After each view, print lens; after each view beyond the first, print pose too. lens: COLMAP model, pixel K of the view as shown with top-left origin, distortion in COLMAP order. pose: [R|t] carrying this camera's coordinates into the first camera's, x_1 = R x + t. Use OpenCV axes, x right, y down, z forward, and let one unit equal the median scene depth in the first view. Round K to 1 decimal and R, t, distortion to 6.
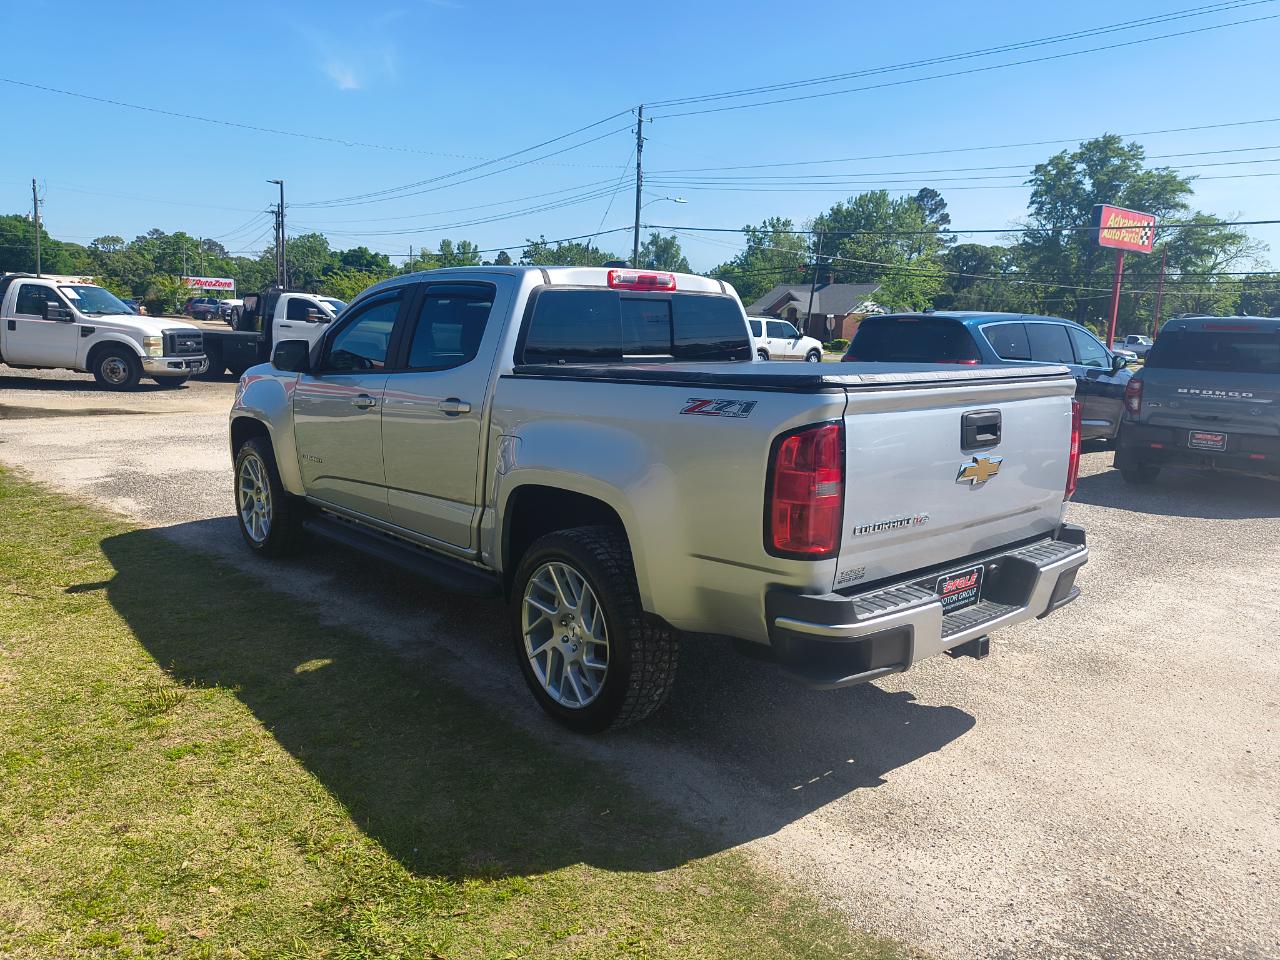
lens RADIAL K [[923.7, 0, 648.4], [0, 923.7, 477.2], [0, 0, 1]] dist [0.029478, -0.048874]
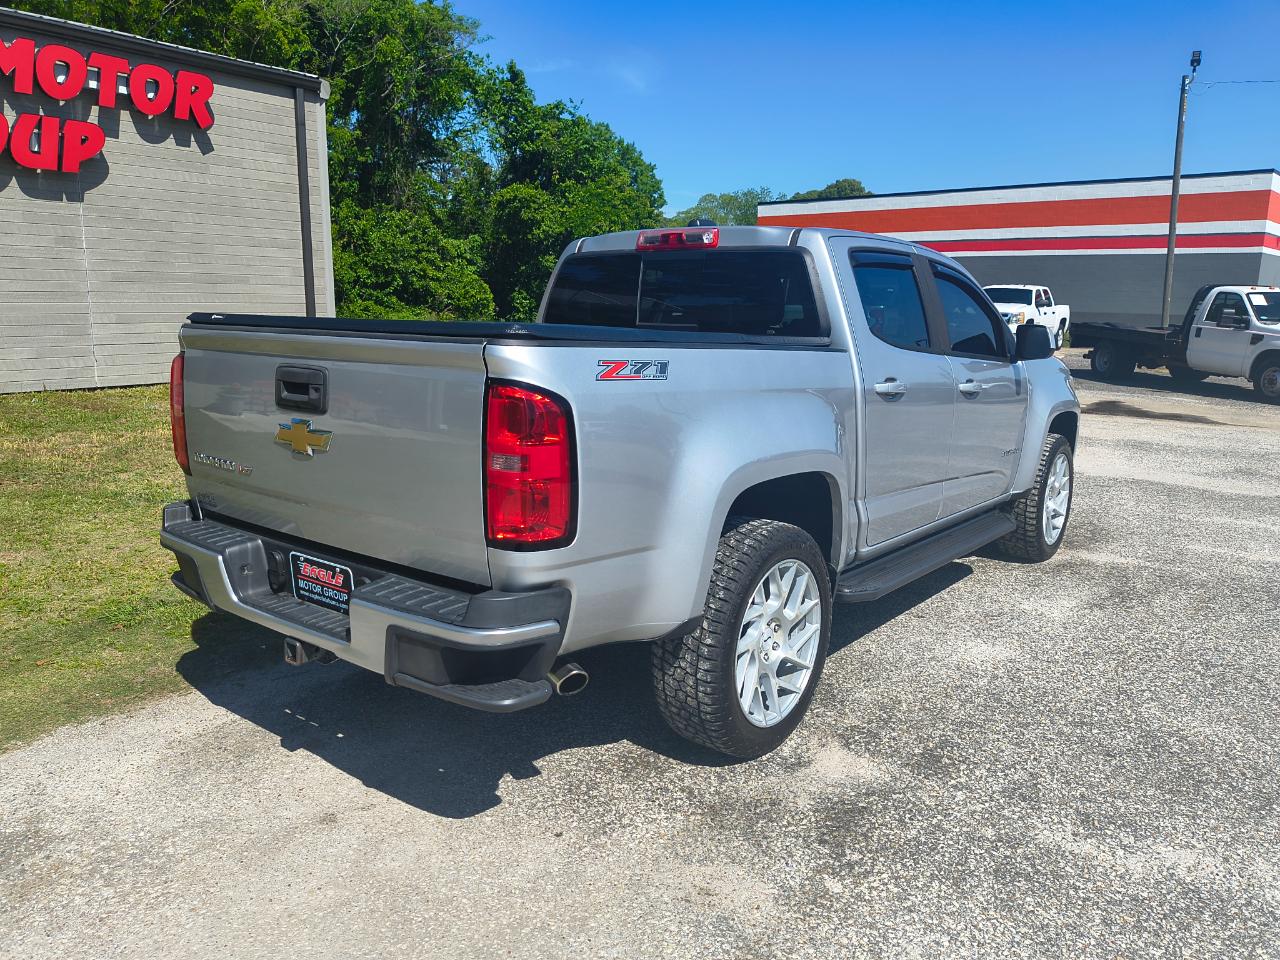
lens RADIAL K [[923.7, 0, 648.5], [0, 923.7, 483.1], [0, 0, 1]] dist [0.029478, -0.048874]
pose [[0.183921, 0.159389, -0.969932, 0.082669], [-0.174850, 0.976333, 0.127285, -0.008594], [0.967264, 0.146182, 0.207437, 0.076802]]
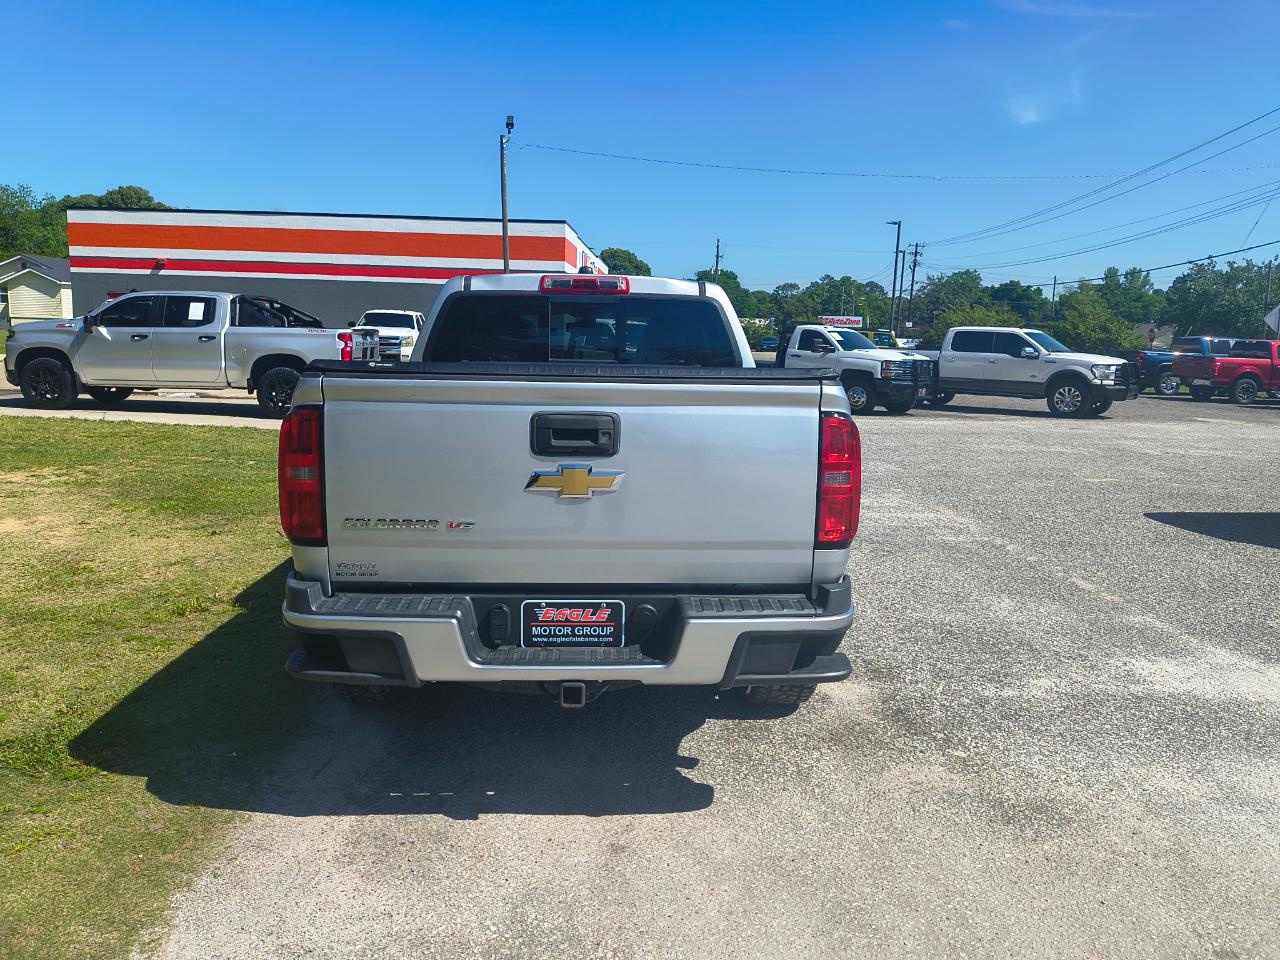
lens RADIAL K [[923.7, 0, 635.4], [0, 923.7, 470.8], [0, 0, 1]] dist [0.029478, -0.048874]
pose [[0.776038, 0.077054, -0.625961, 0.062689], [-0.104757, 0.994470, -0.007456, -0.001139], [0.621925, 0.071360, 0.779819, 0.025694]]
